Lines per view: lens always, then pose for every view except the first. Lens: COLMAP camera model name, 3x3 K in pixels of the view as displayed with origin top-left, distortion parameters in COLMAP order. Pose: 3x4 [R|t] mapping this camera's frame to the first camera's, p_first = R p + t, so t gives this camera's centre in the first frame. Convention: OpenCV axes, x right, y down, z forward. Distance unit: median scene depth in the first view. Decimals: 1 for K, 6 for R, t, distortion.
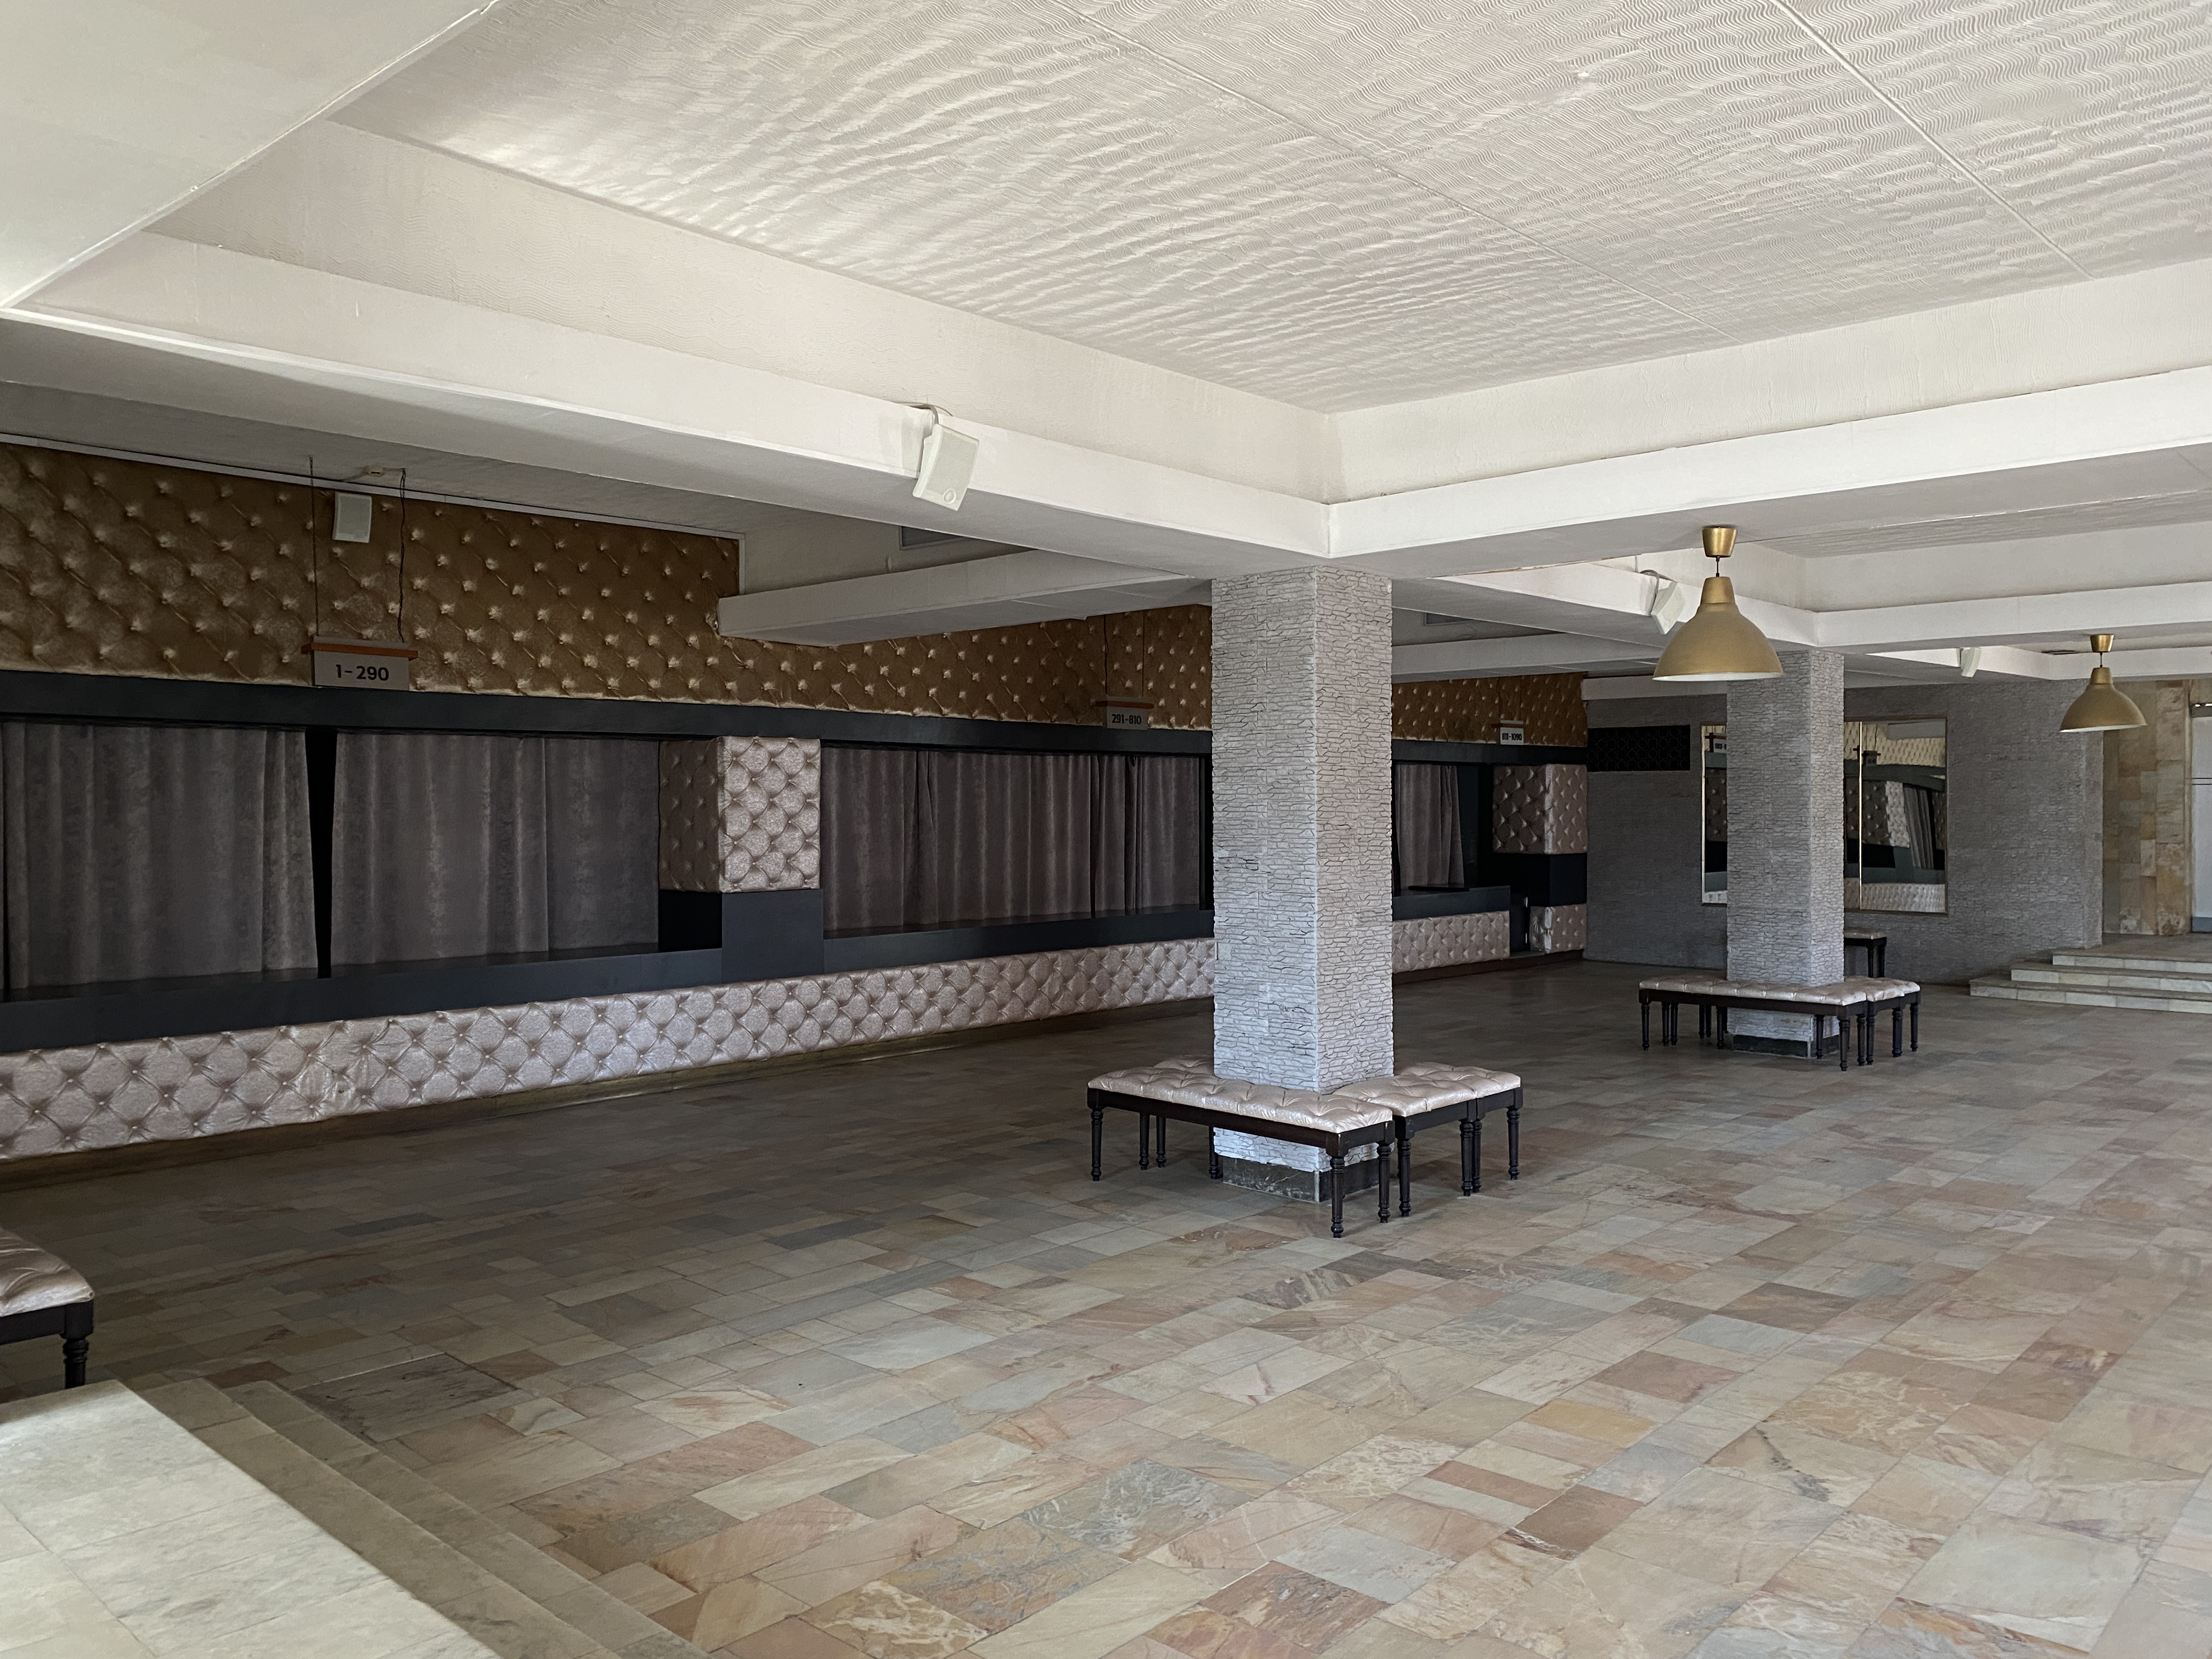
lens RADIAL K [[1639.3, 0, 1303.2], [0, 1639.3, 823.3], [0, 0, 1]] dist [0.099620, -0.116496]
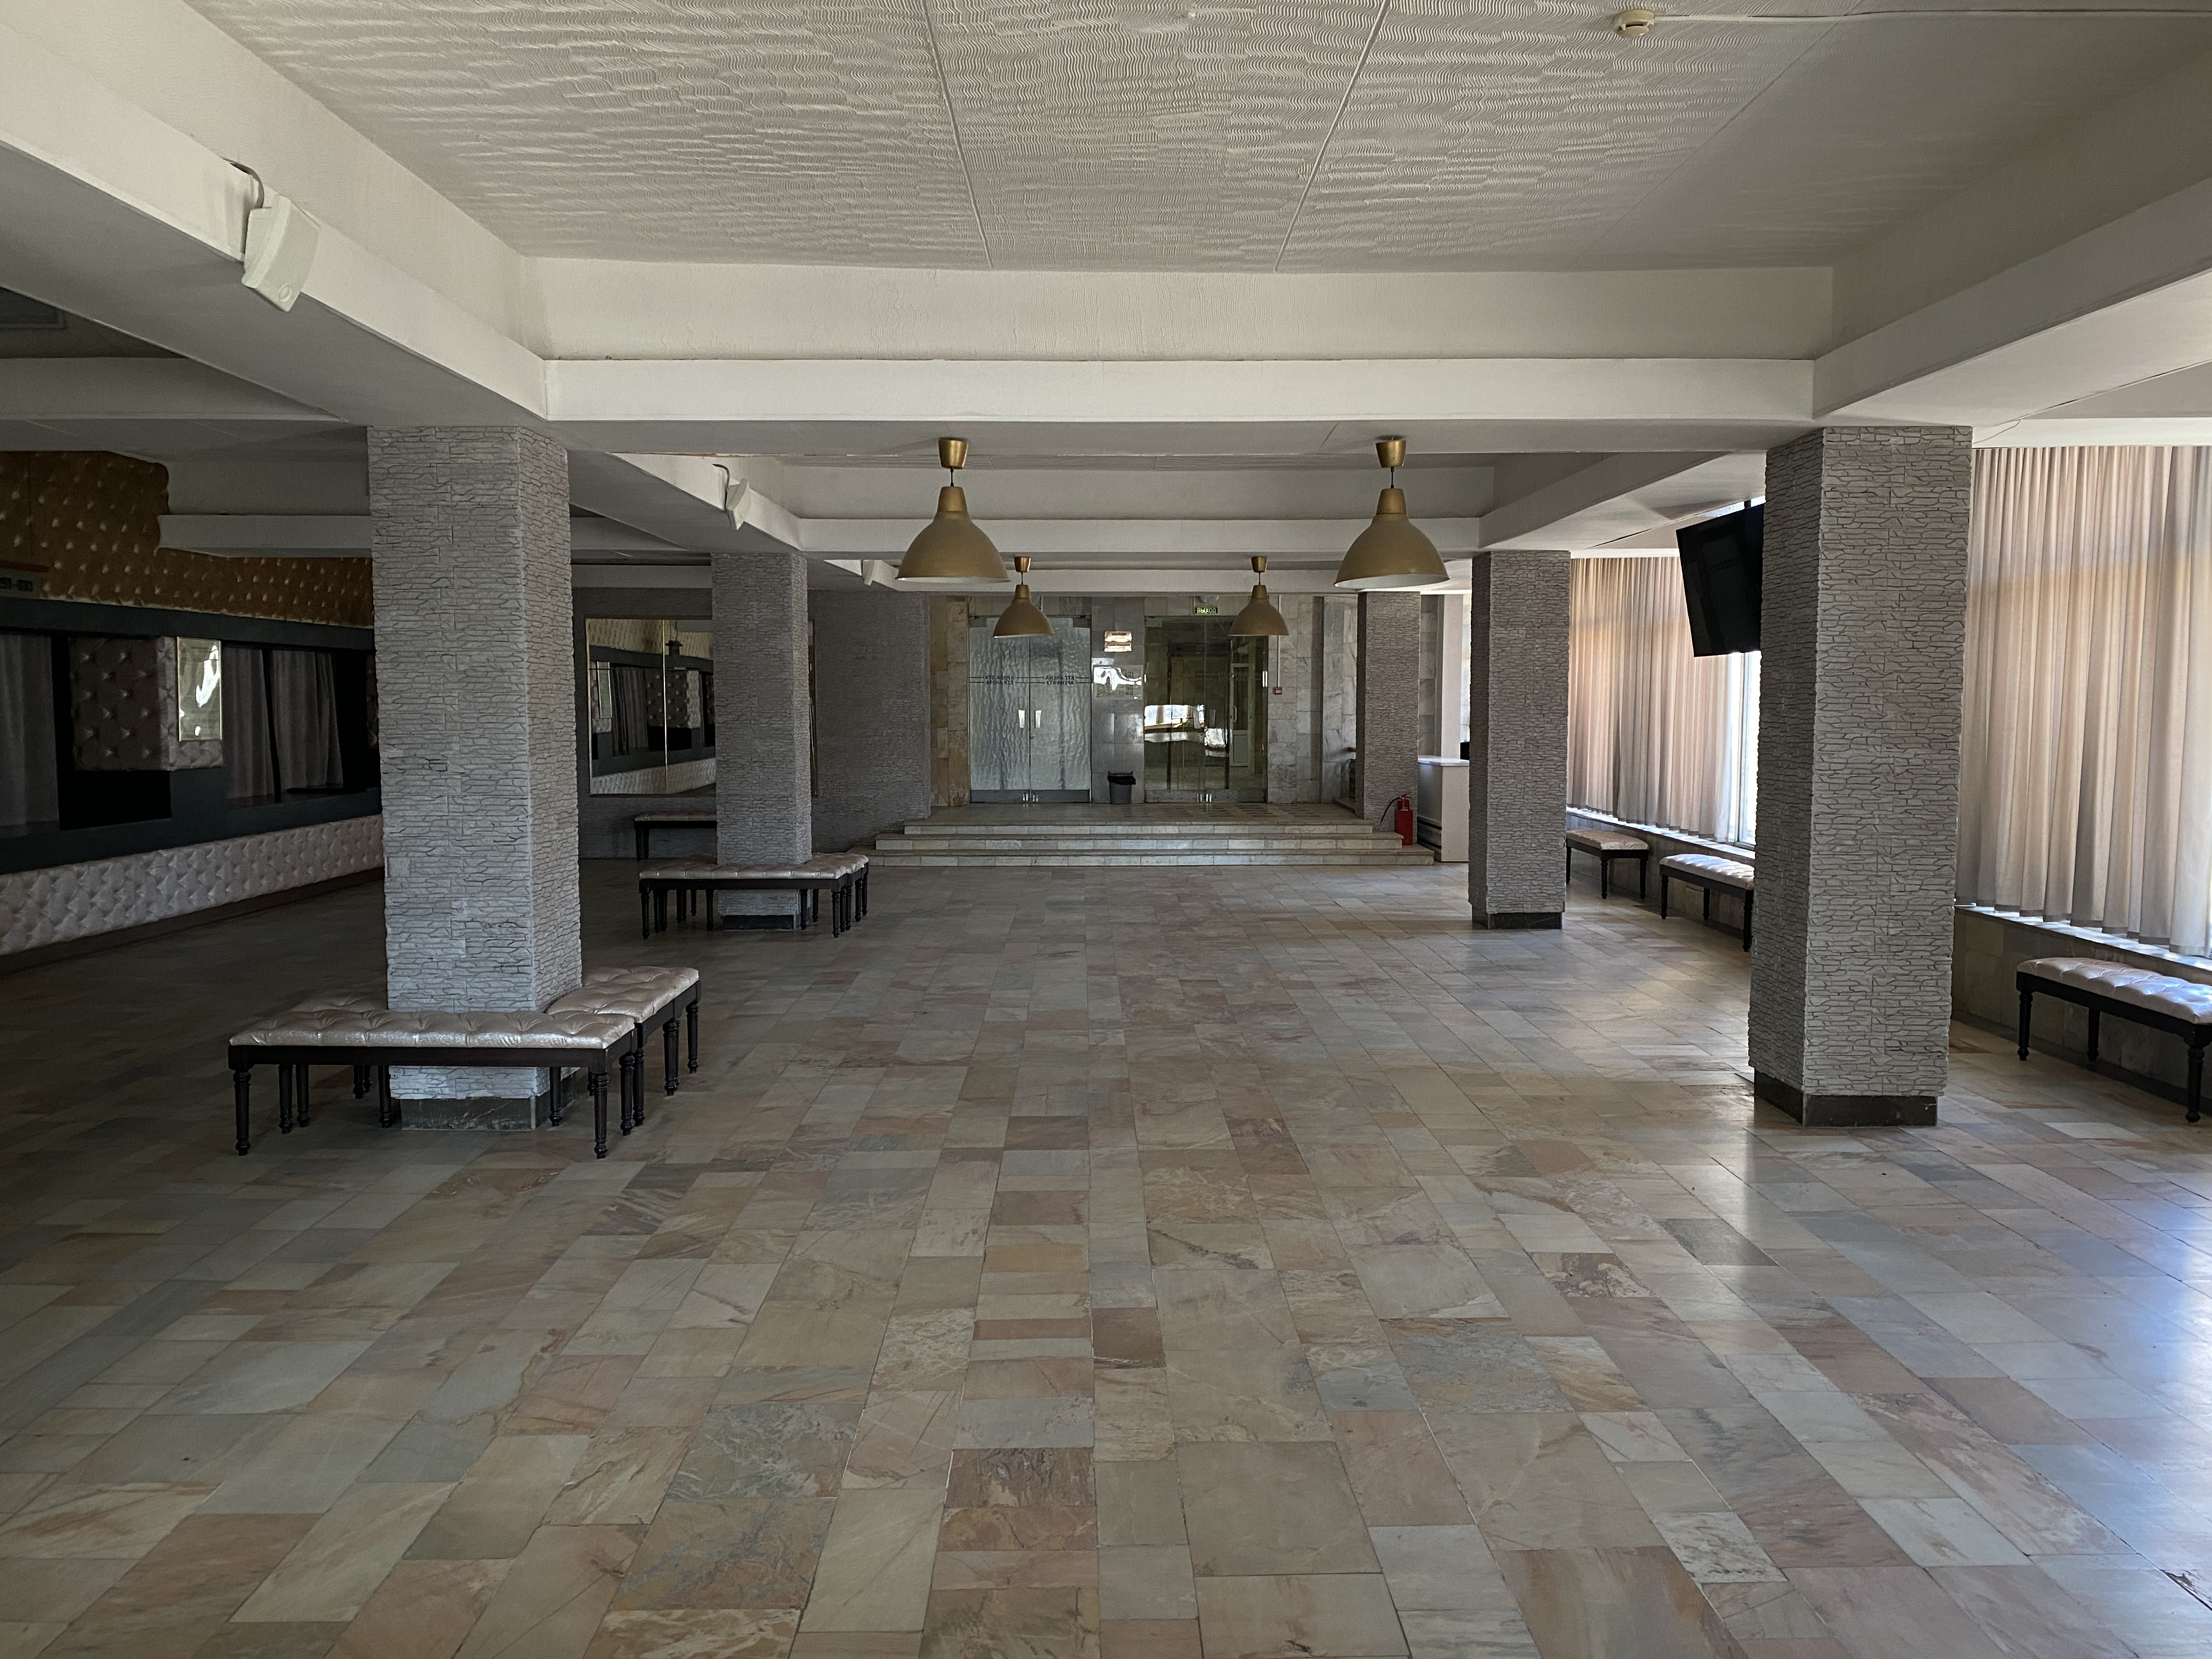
lens RADIAL K [[1563.2, 0, 1103.1], [0, 1563.2, 789.1], [0, 0, 1]] dist [0.082586, -0.043745]
pose [[0.766672, -0.037772, 0.640927, -0.388737], [0.008749, 0.998790, 0.048396, 0.001628], [-0.641980, -0.031496, 0.766075, 0.162052]]
